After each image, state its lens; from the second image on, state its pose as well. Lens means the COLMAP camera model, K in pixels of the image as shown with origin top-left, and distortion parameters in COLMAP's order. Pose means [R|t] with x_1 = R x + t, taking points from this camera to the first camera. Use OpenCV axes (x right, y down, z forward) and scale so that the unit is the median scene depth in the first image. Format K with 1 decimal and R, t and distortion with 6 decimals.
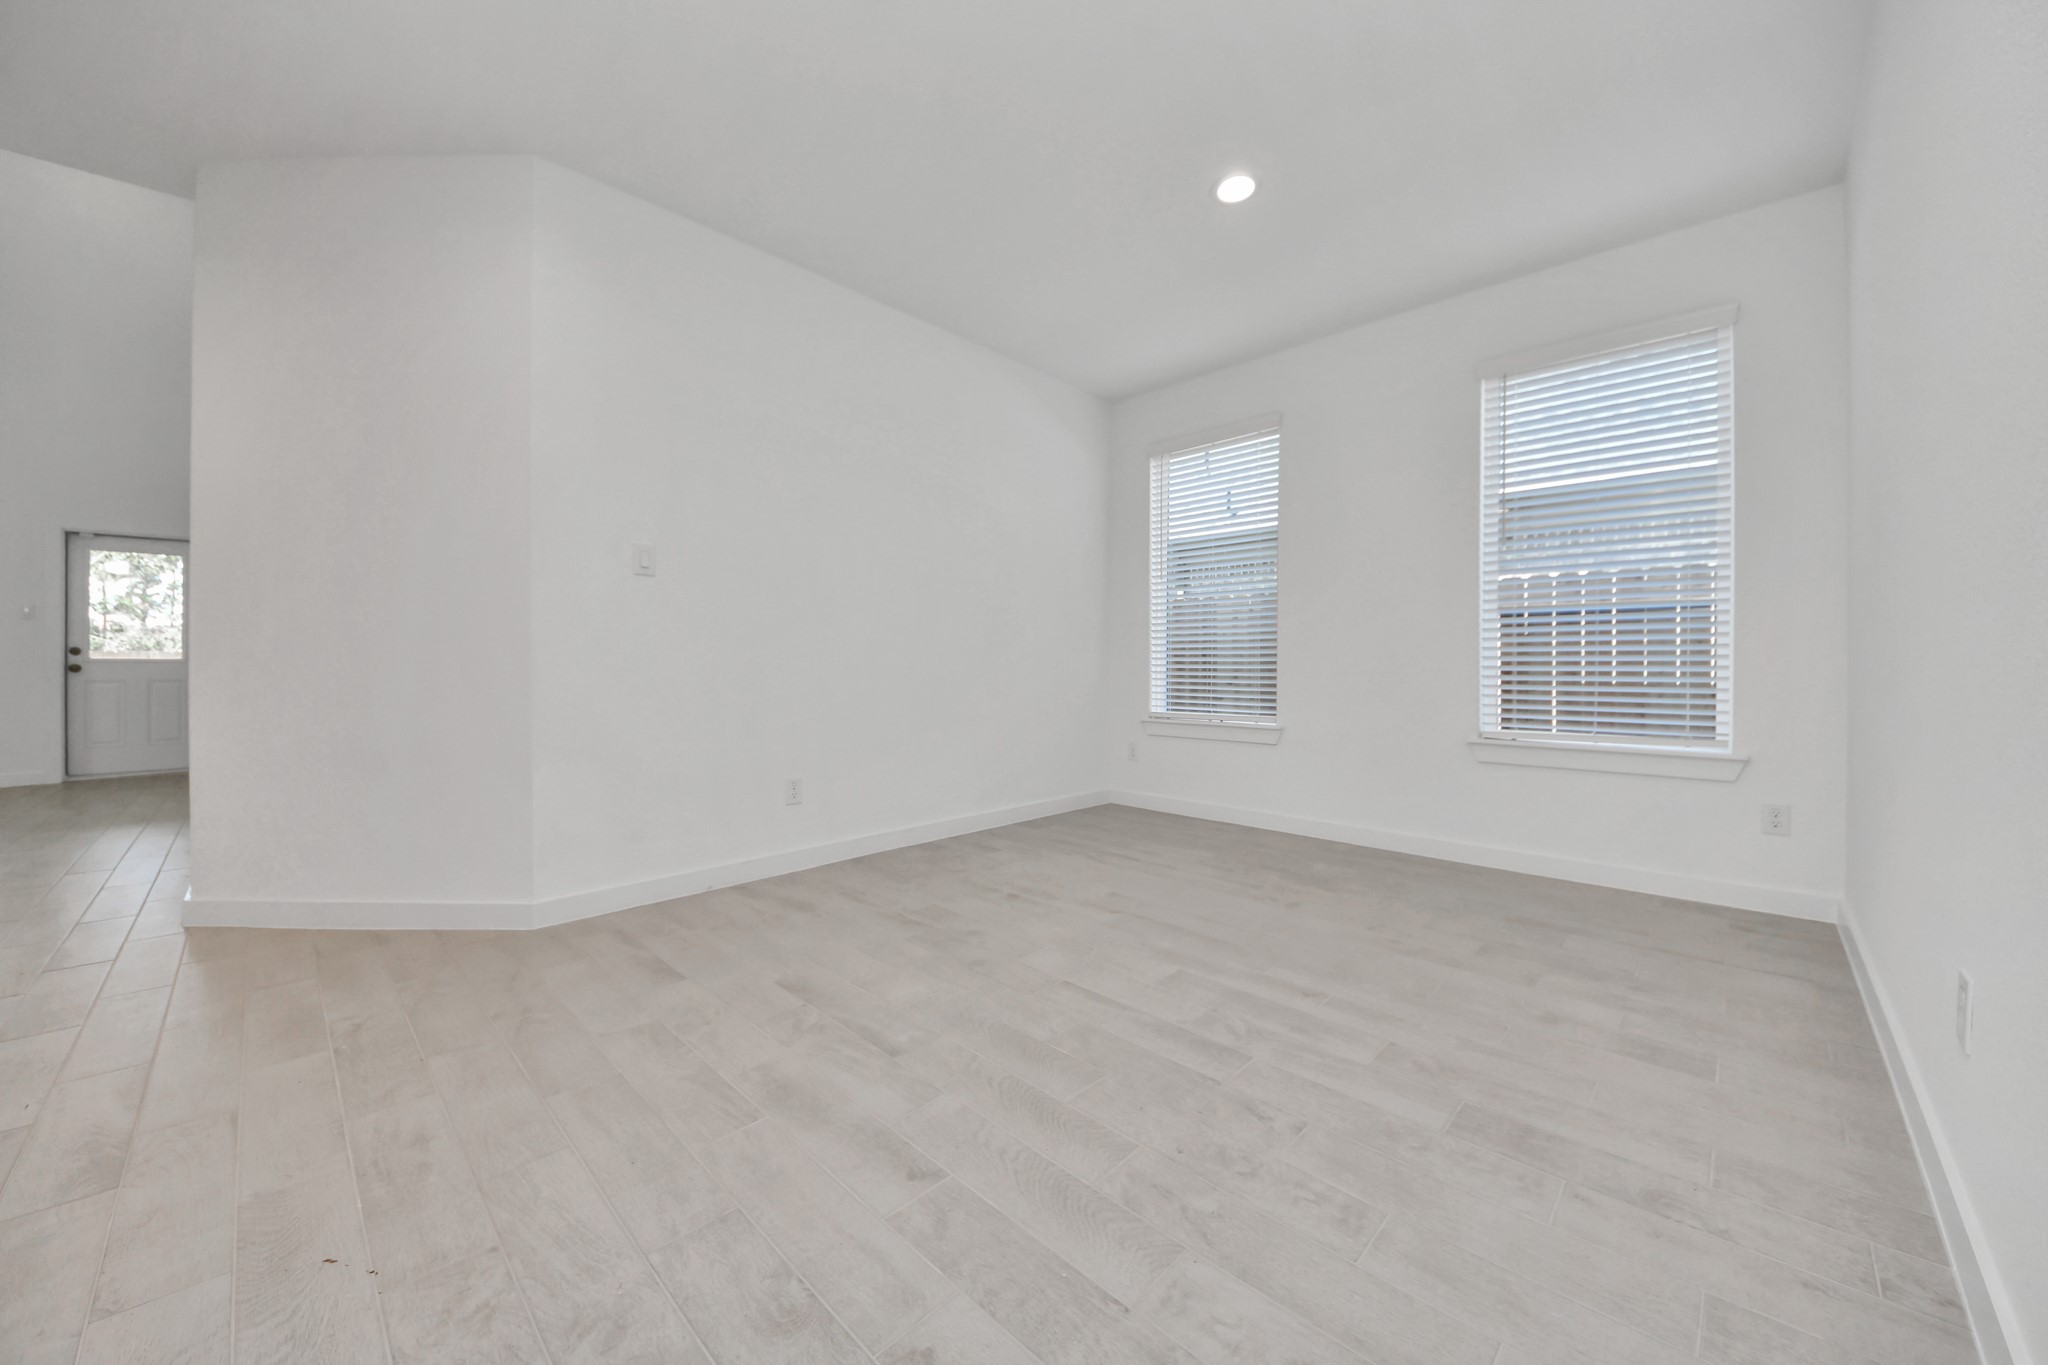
lens RADIAL K [[717.8, 0, 1014.1], [0, 717.8, 662.9], [0, 0, 1]] dist [0.001234, -0.005792]
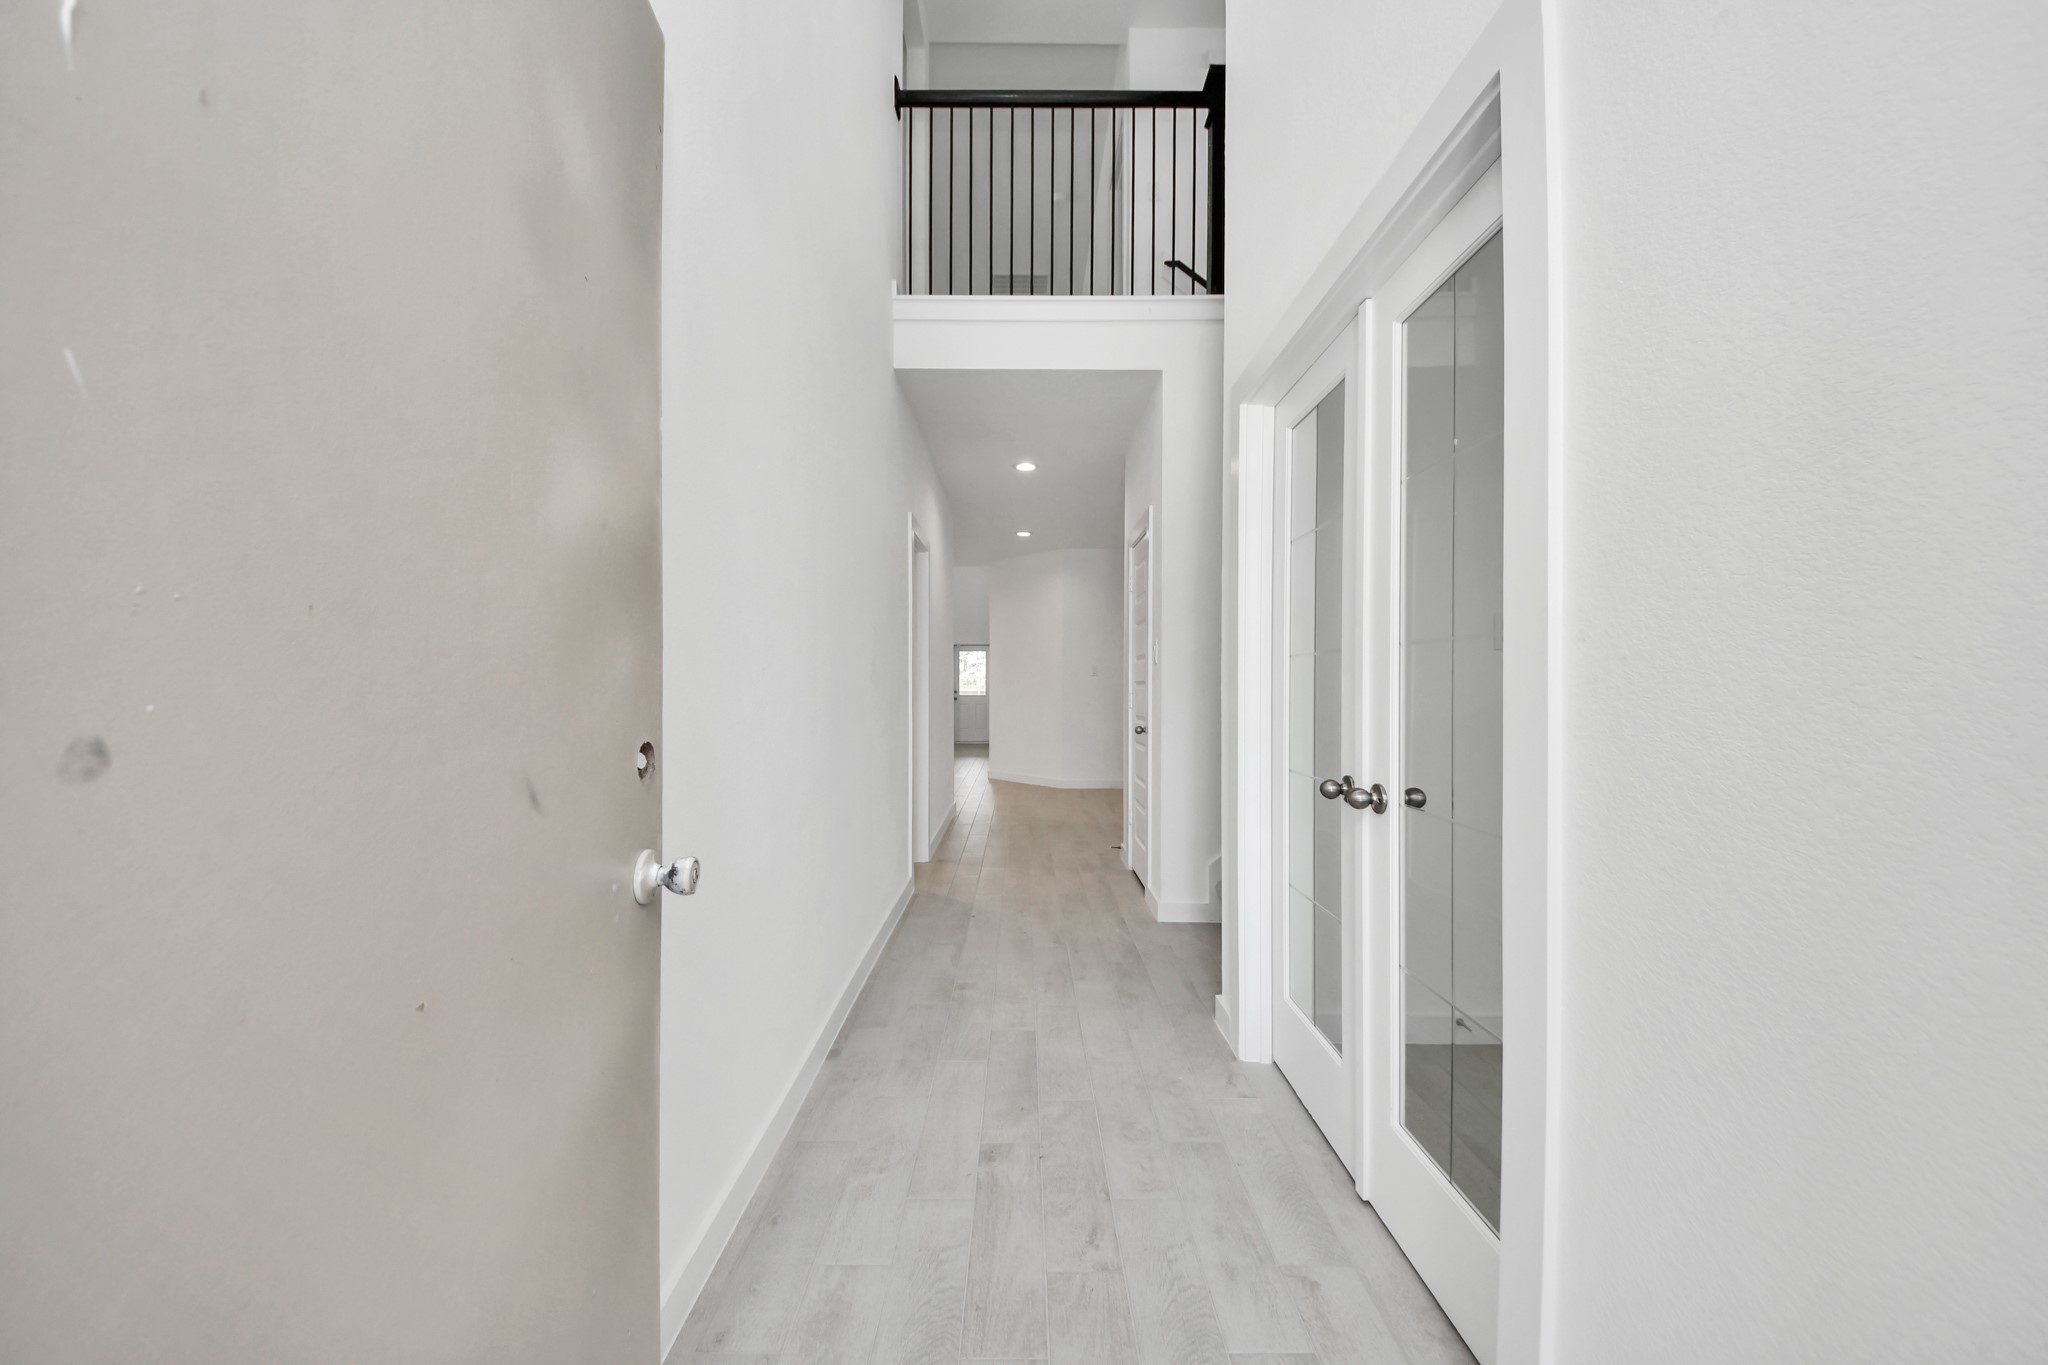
lens RADIAL K [[713.2, 0, 1005.7], [0, 713.2, 690.0], [0, 0, 1]] dist [0.044796, -0.018158]
pose [[0.673301, -0.001800, -0.739366, 1.427561], [0.003667, 0.999993, 0.000905, -0.049067], [0.739359, -0.003320, 0.673303, -1.251364]]
